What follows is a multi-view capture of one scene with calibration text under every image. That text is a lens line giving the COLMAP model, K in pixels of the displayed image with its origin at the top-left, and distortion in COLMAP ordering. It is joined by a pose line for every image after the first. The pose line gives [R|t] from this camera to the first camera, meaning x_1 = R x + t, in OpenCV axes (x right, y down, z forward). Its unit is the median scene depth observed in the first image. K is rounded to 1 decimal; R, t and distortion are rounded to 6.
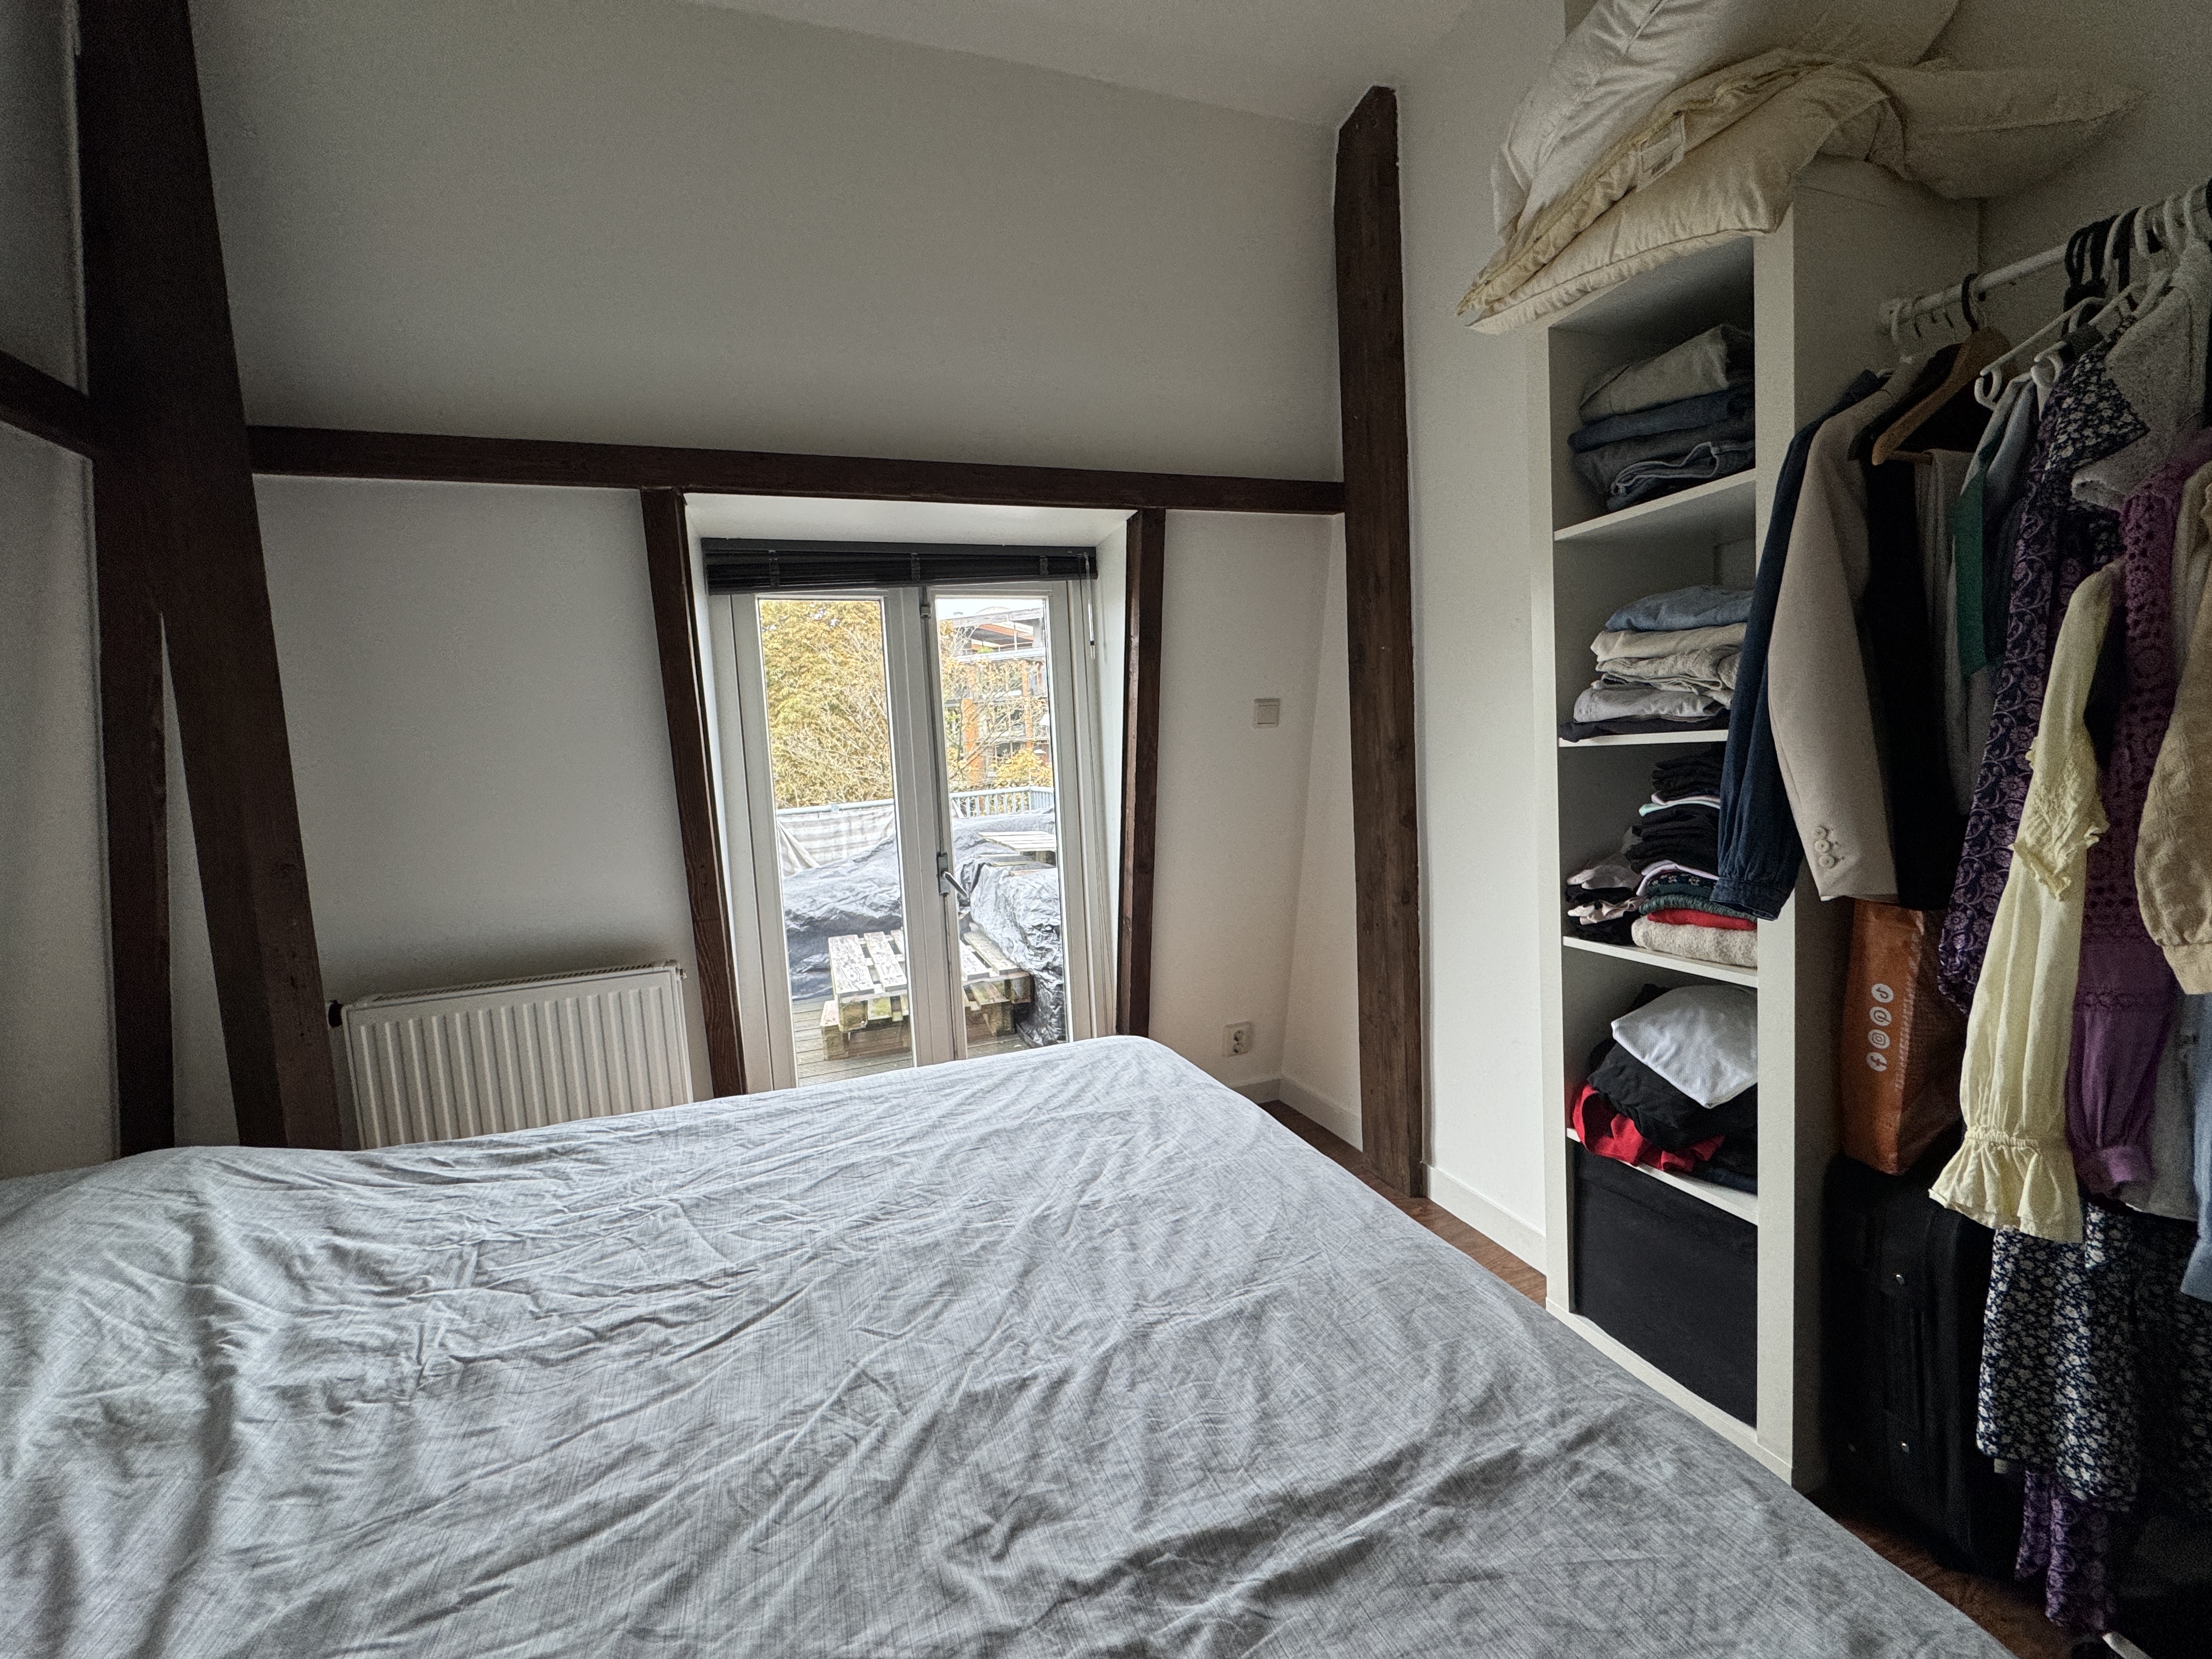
lens RADIAL K [[881.0, 0, 1104.0], [0, 881.0, 829.3], [0, 0, 1]] dist [-0.003301, 0.000428]
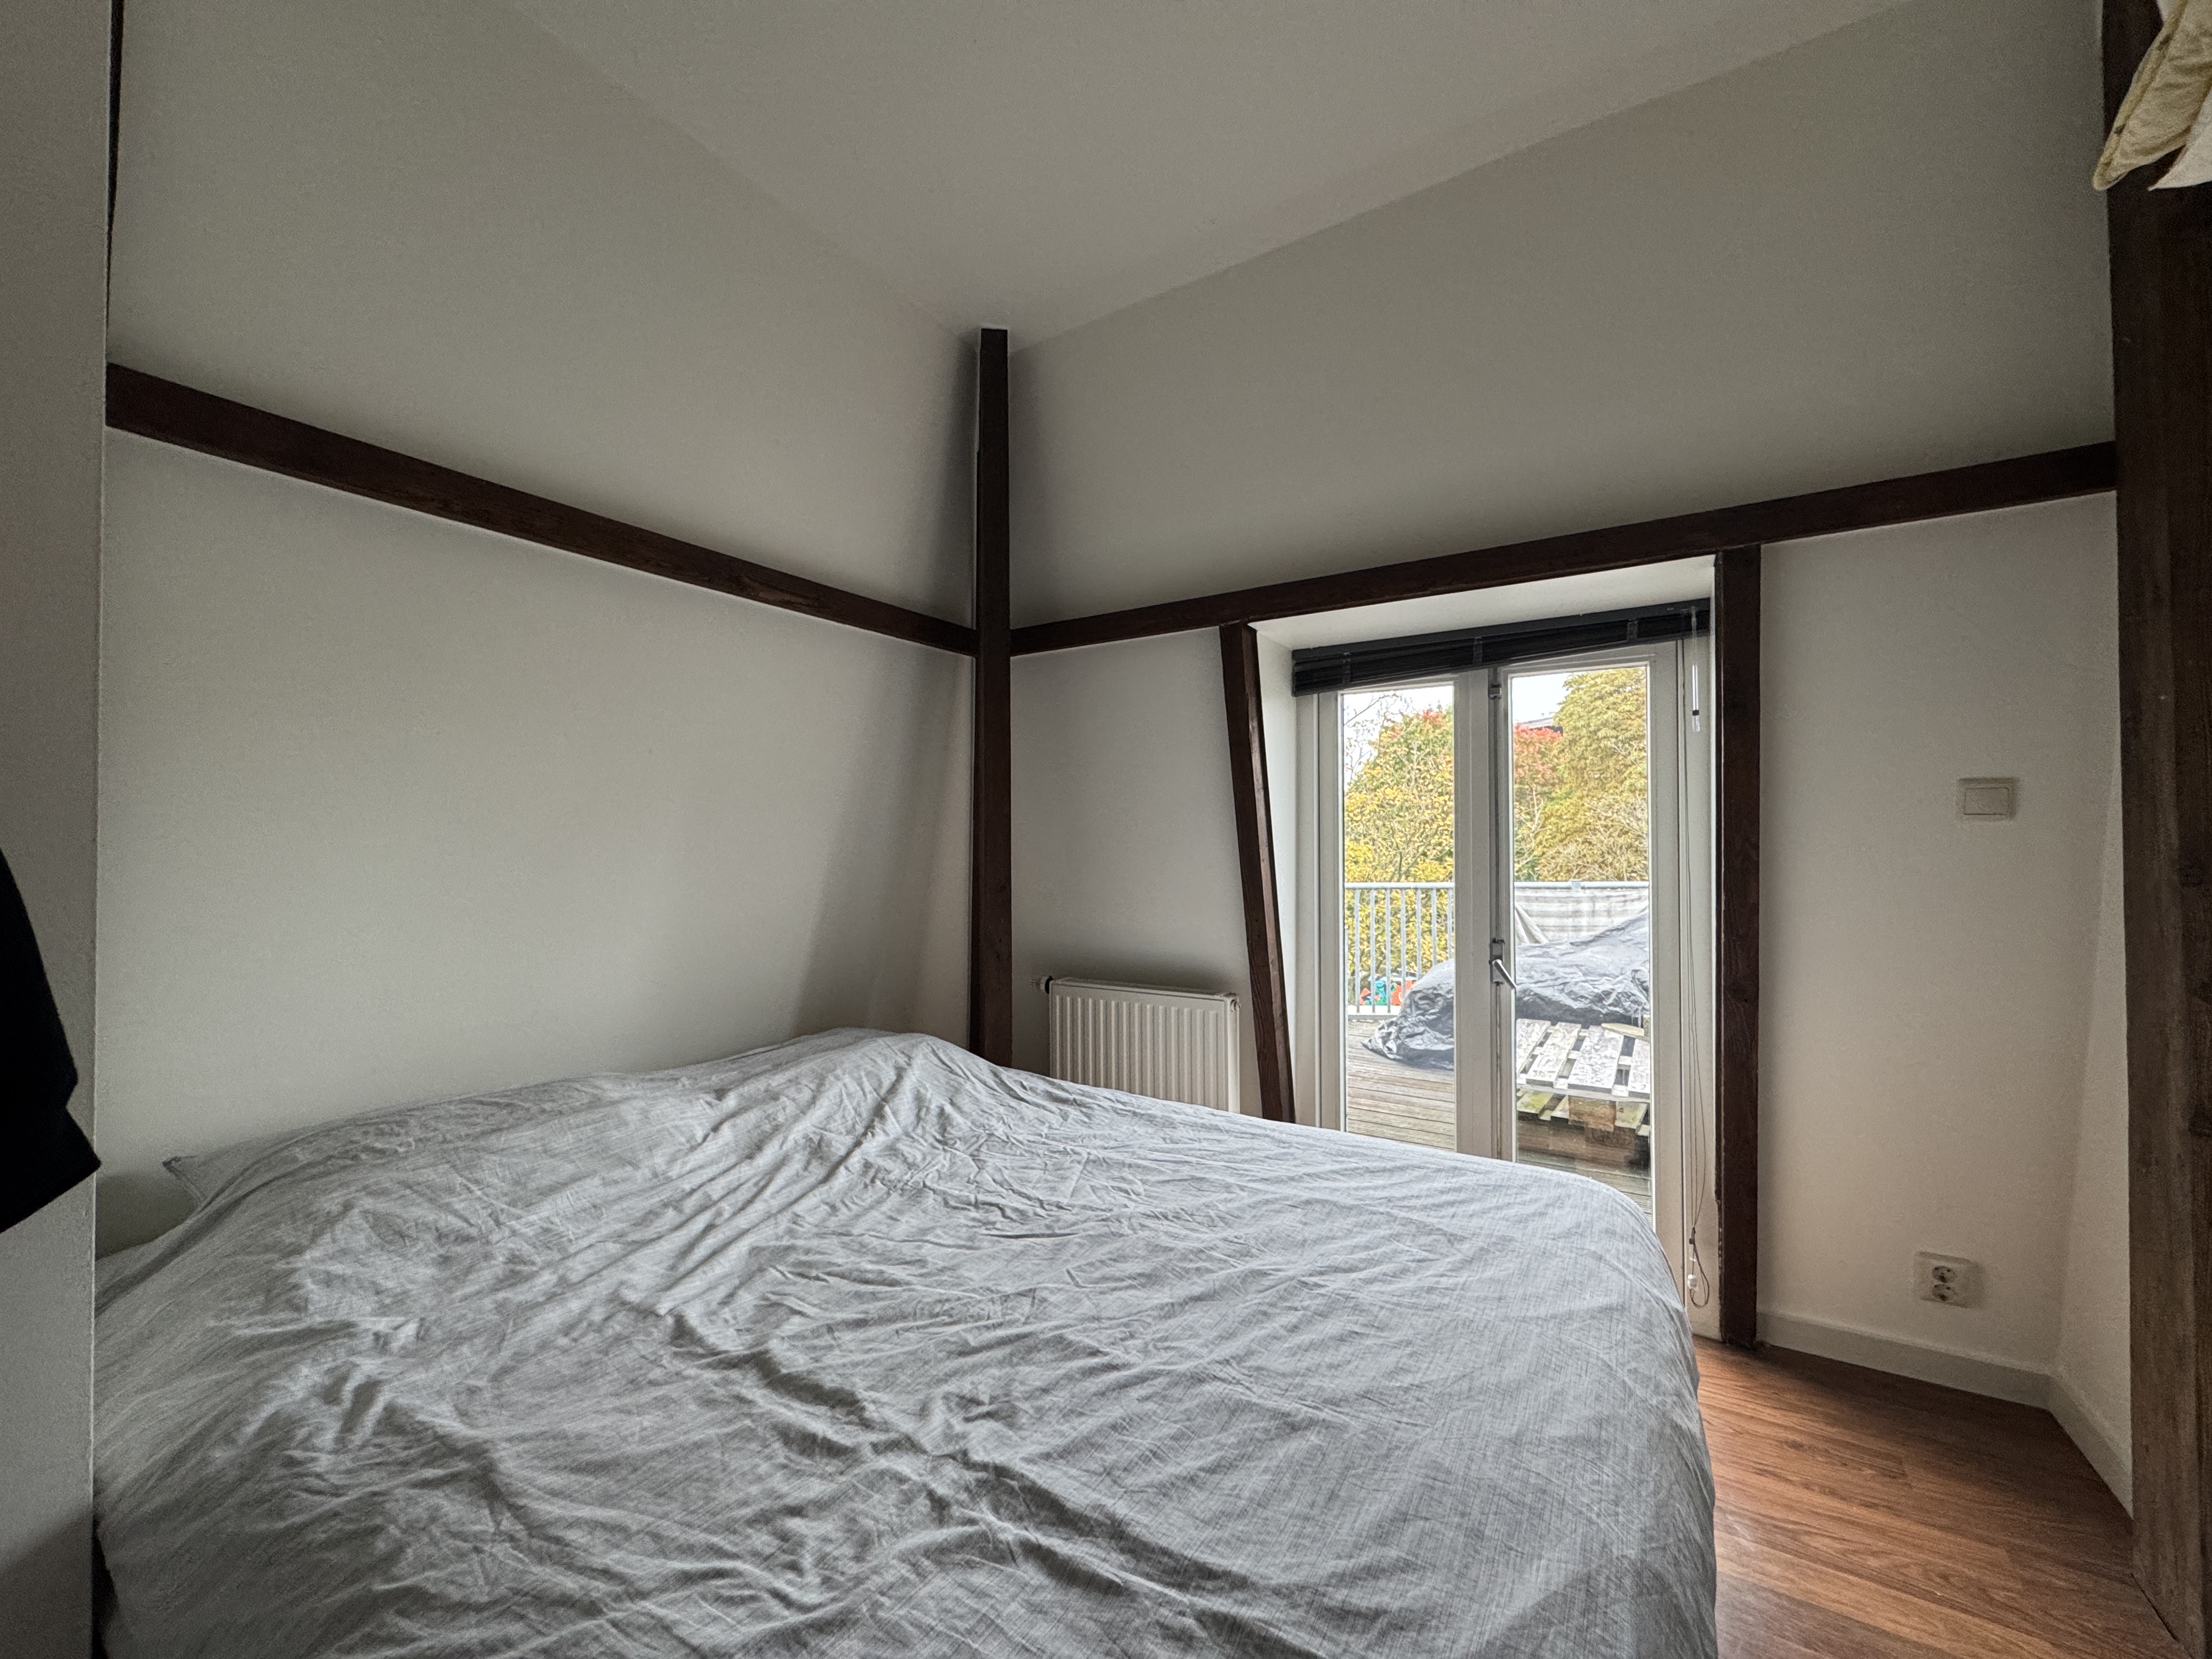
lens RADIAL K [[881.0, 0, 1104.0], [0, 881.0, 829.3], [0, 0, 1]] dist [-0.003301, 0.000428]
pose [[0.617567, 0.041133, -0.785442, 0.668700], [-0.099083, 0.994744, -0.025812, -0.056318], [0.780252, 0.093765, 0.618397, 0.135763]]
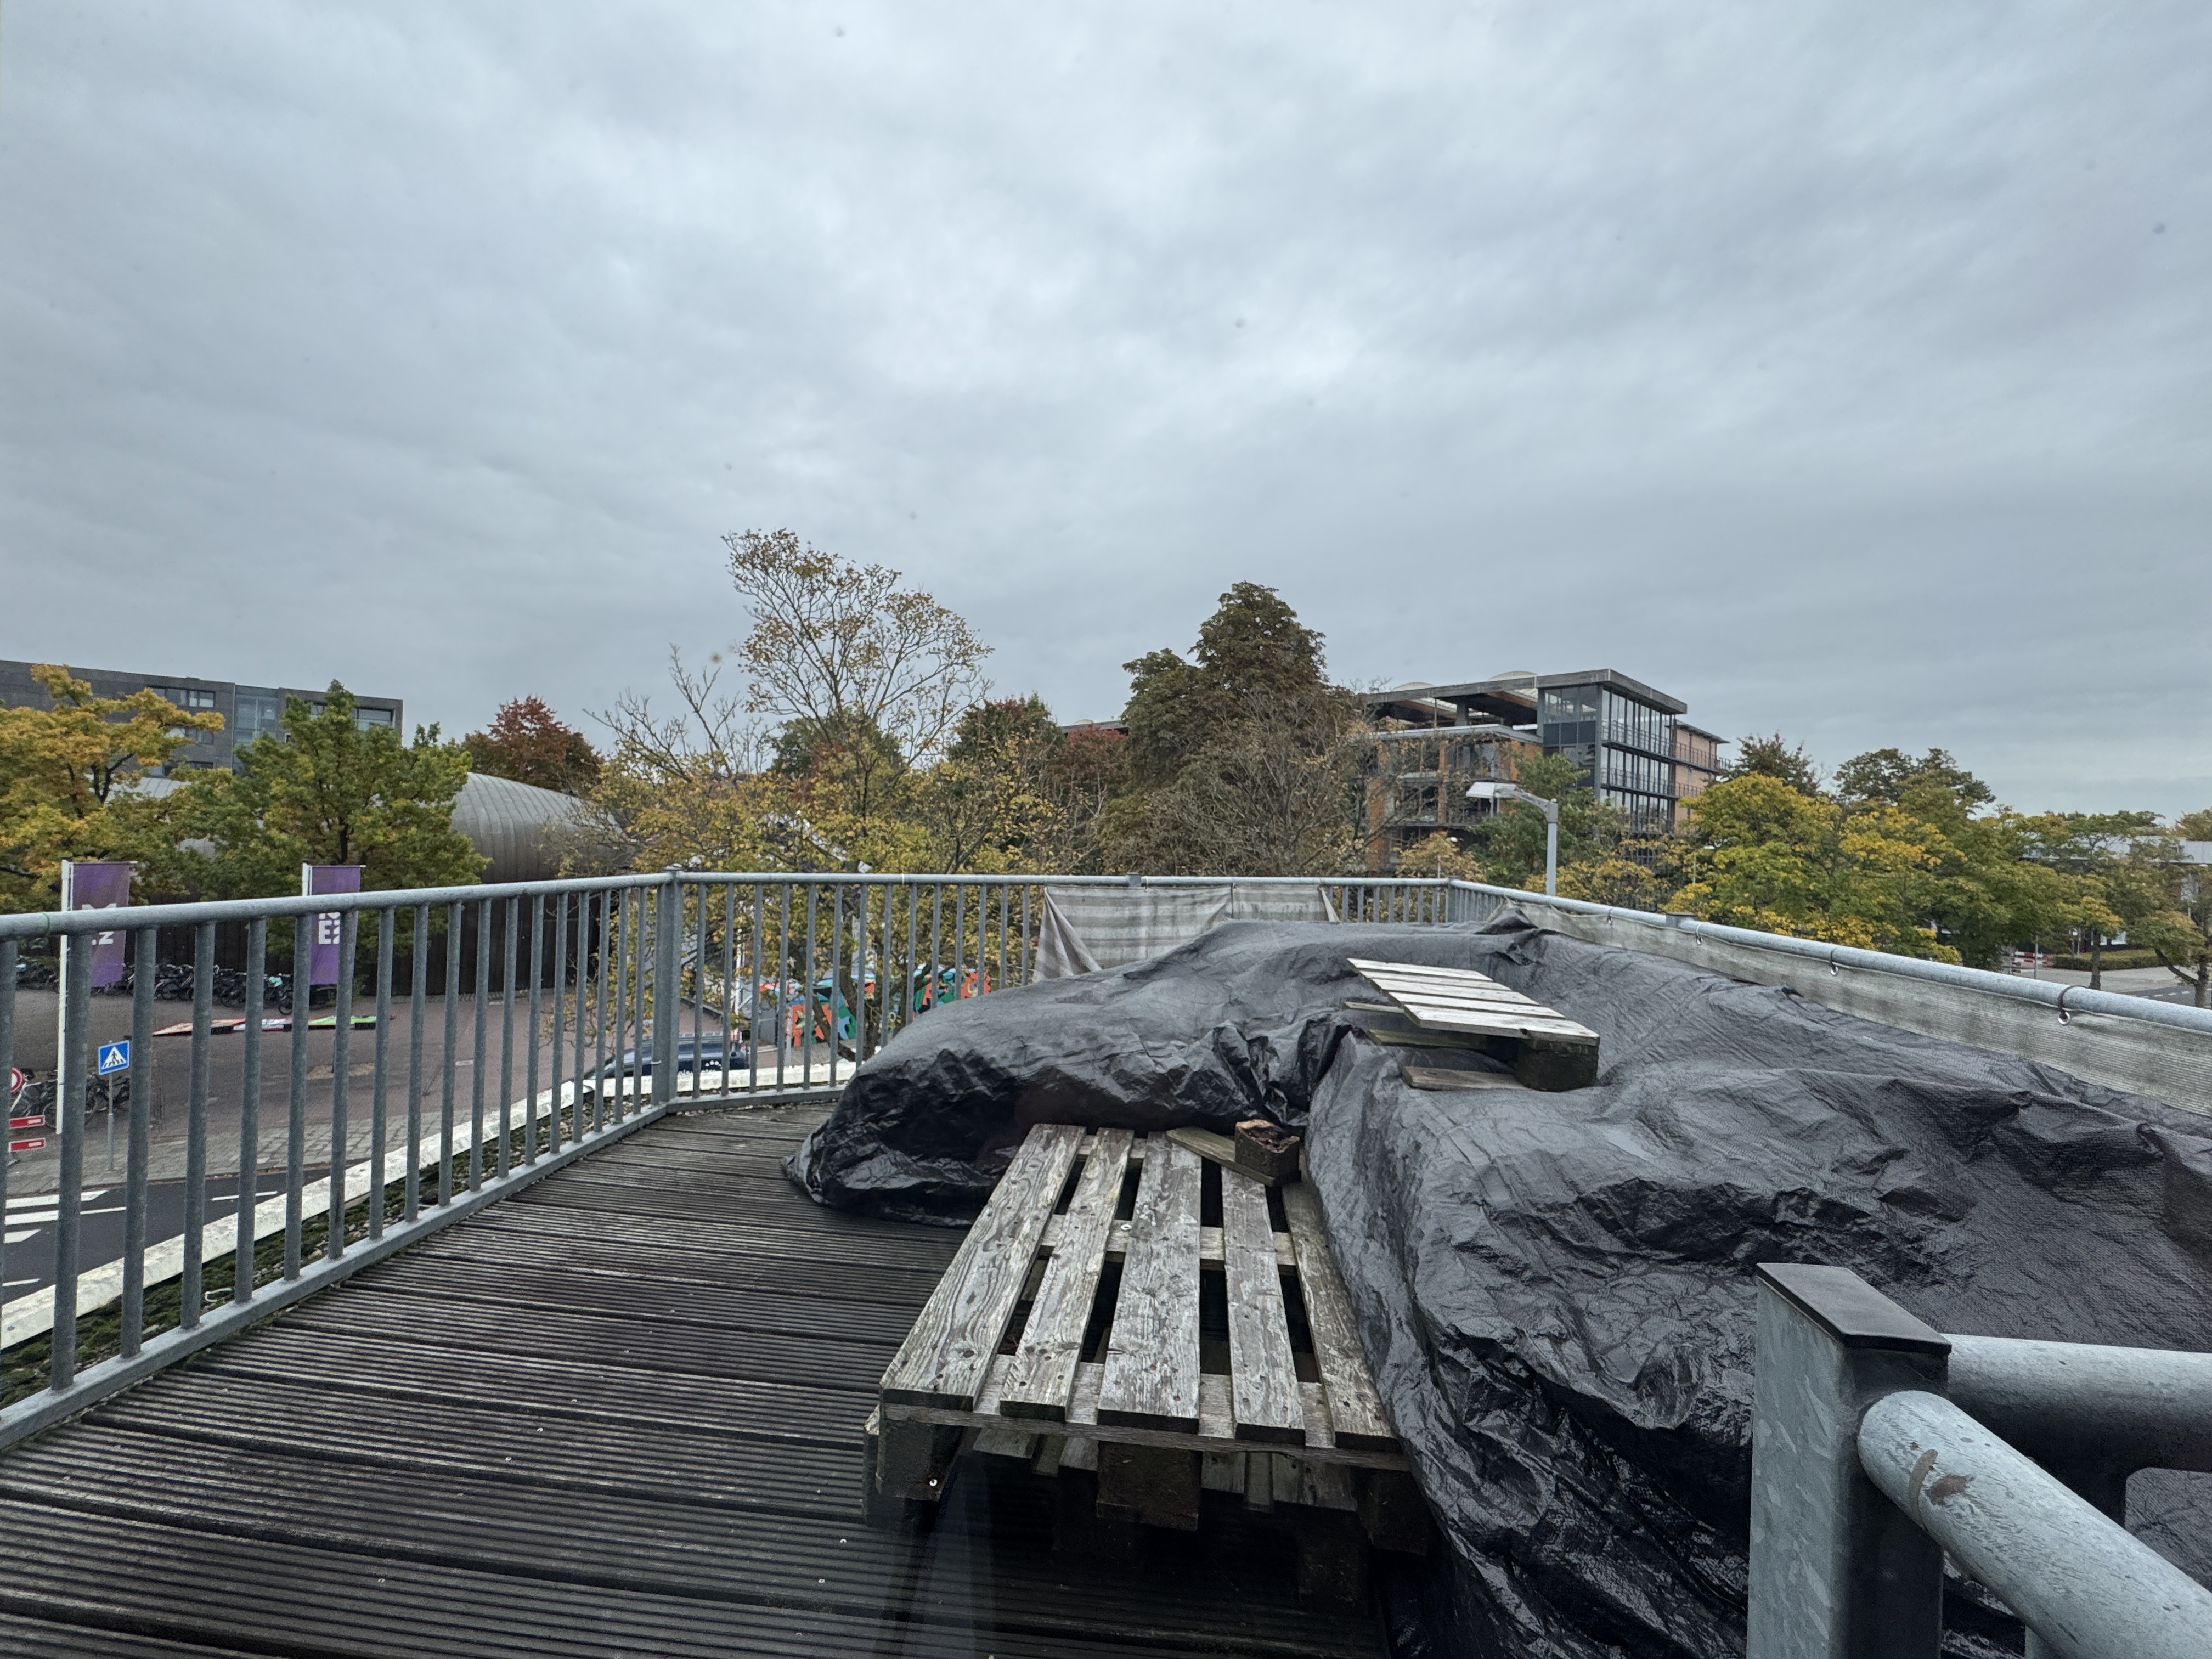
lens RADIAL K [[881.0, 0, 1104.0], [0, 881.0, 829.3], [0, 0, 1]] dist [-0.003301, 0.000428]
pose [[0.898158, 0.080219, -0.432293, -0.255136], [-0.118412, 0.991020, -0.062120, -0.109344], [0.423428, 0.106982, 0.899591, 2.244332]]
